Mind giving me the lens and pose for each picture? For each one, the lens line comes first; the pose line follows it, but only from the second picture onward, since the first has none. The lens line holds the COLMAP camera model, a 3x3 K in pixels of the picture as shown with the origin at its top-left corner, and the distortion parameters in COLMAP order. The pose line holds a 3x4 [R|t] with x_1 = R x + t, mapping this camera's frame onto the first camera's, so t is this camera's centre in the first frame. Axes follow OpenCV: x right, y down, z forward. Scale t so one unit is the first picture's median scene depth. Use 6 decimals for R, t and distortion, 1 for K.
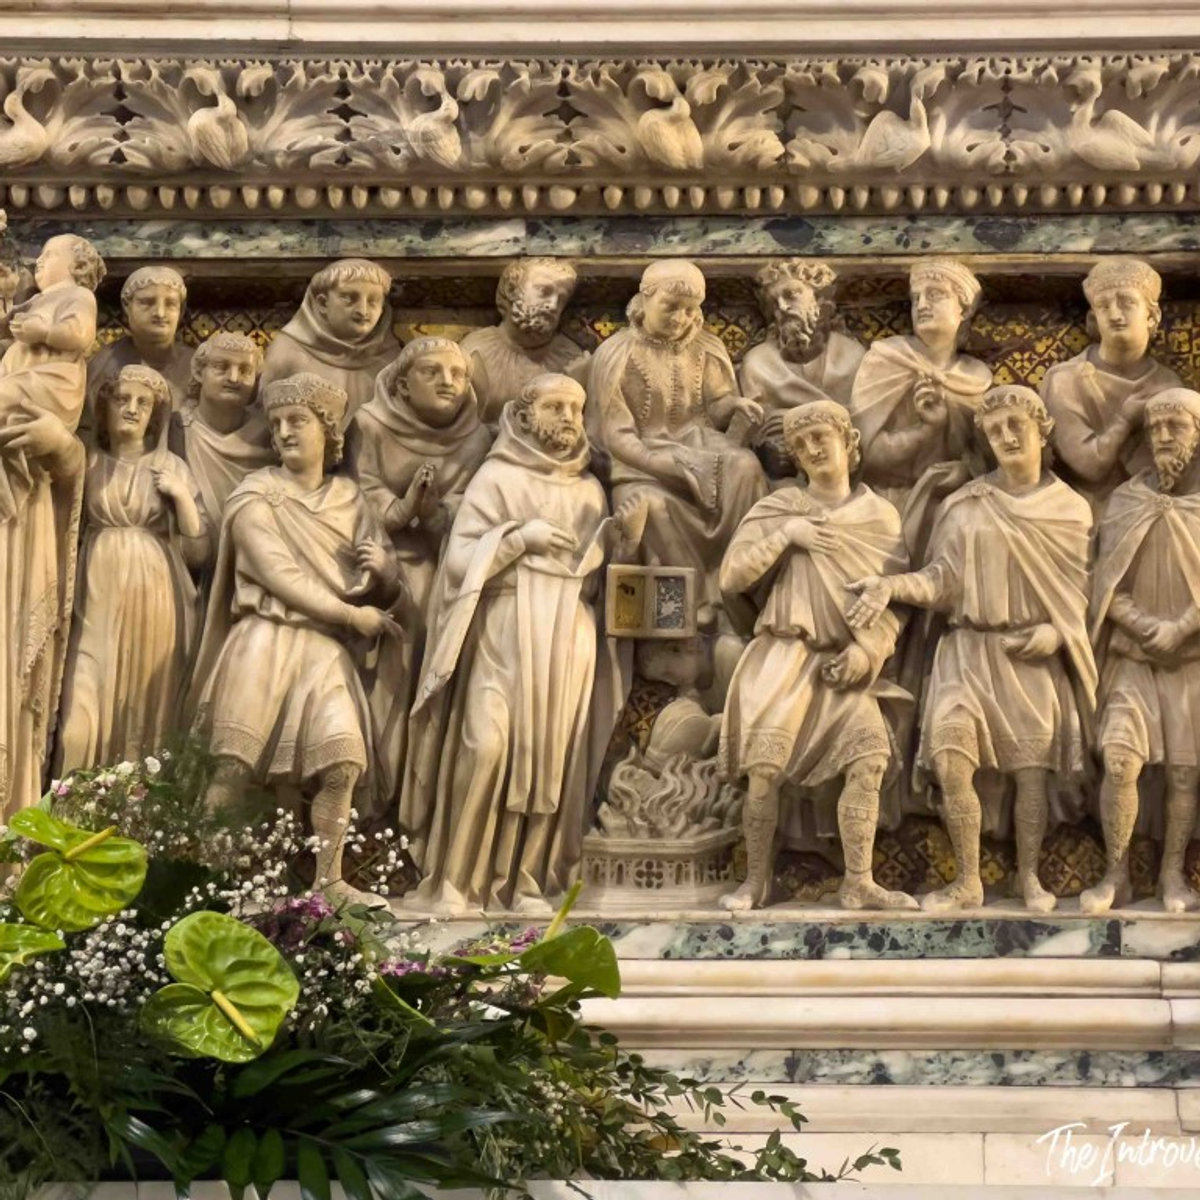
lens RADIAL K [[3576.5, 0, 603.1], [0, 3576.5, 571.9], [0, 0, 1]] dist [-0.276660, 8.917742]
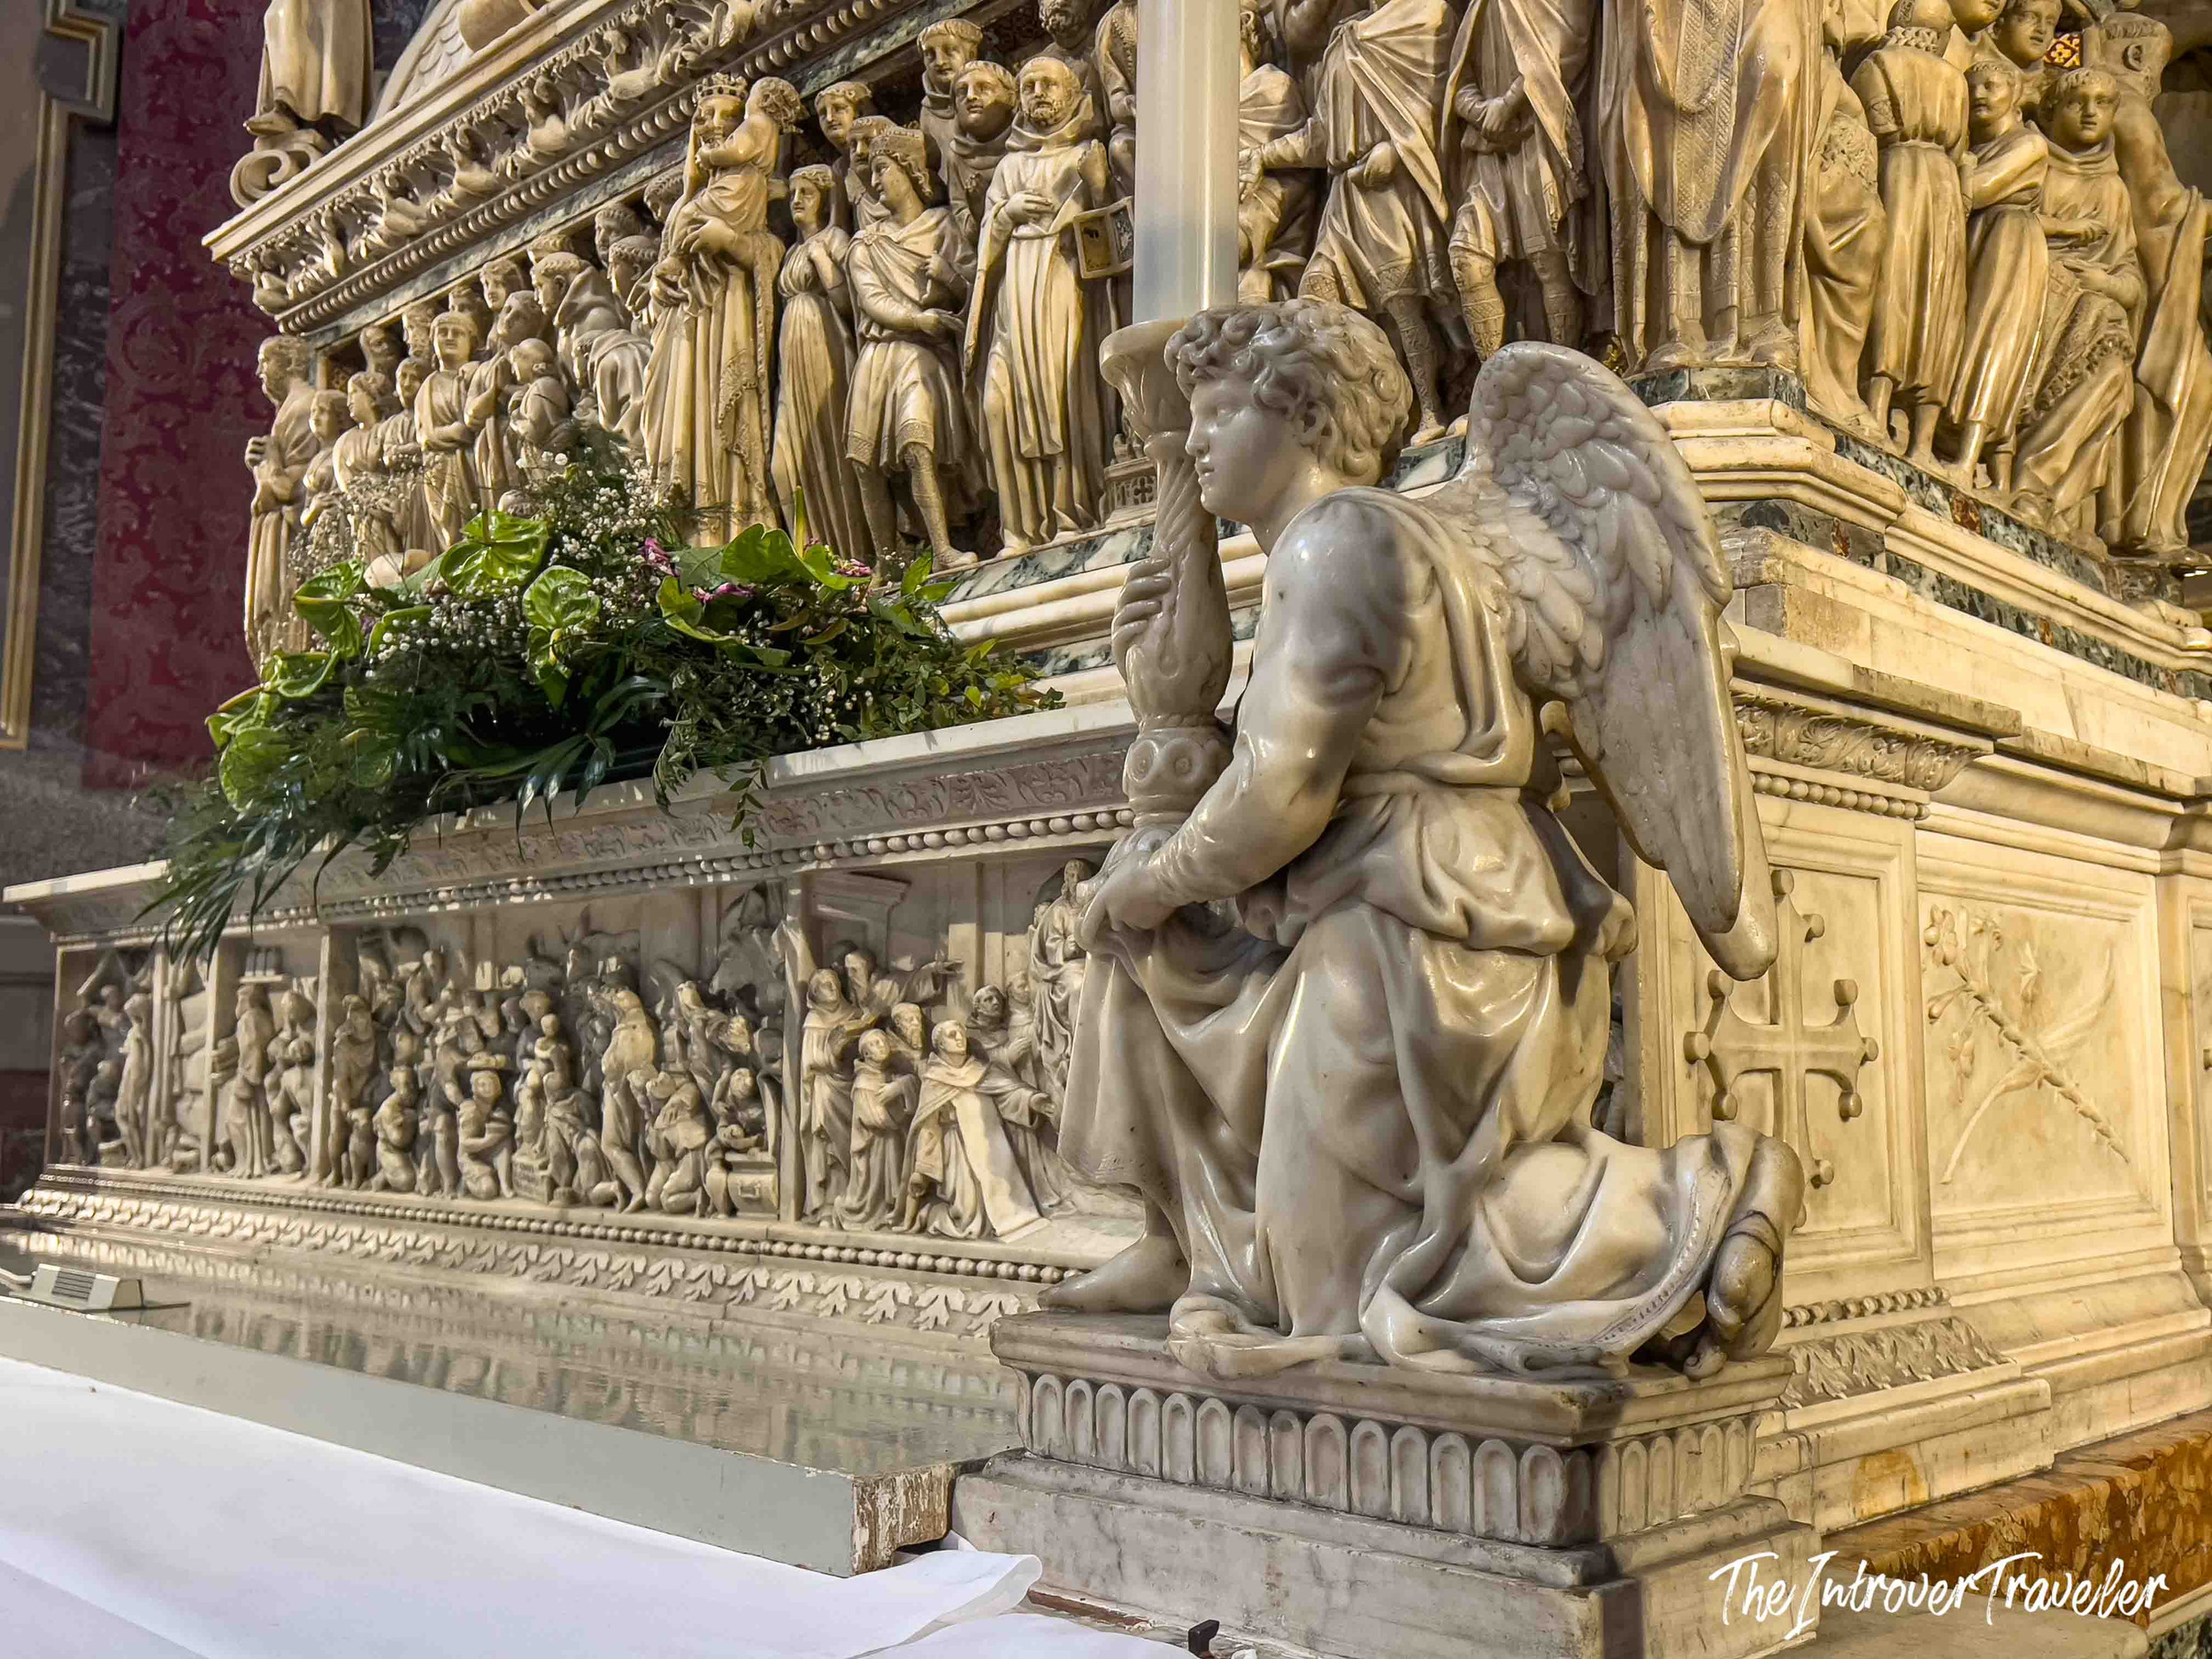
lens RADIAL K [[2085.9, 0, 1106.0], [0, 2085.9, 829.5], [0, 0, 1]] dist [0.040672, -0.003247]
pose [[0.717098, -0.084111, -0.691878, 0.446391], [0.166007, 0.984734, 0.052345, 0.154878], [0.676914, -0.152393, 0.720114, 0.521641]]
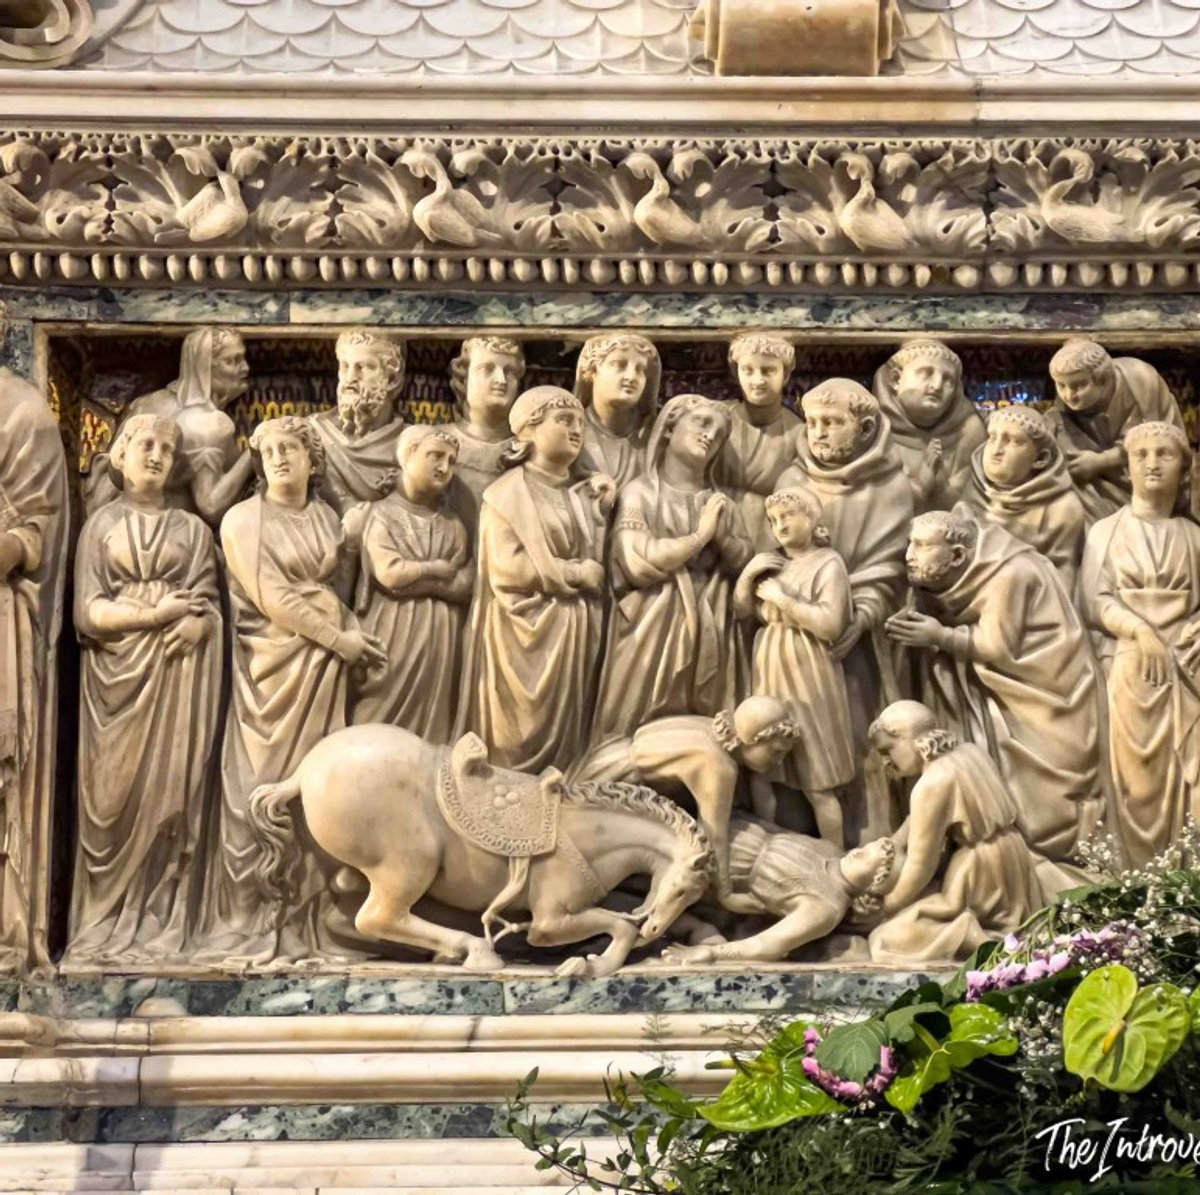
lens RADIAL K [[3576.5, 0, 603.1], [0, 3576.5, 569.4], [0, 0, 1]] dist [-0.276660, 8.917742]
pose [[0.998601, 0.000243, 0.052875, -0.441432], [0.000818, 0.999799, -0.020047, 0.001450], [-0.052869, 0.020062, 0.998400, -0.023527]]
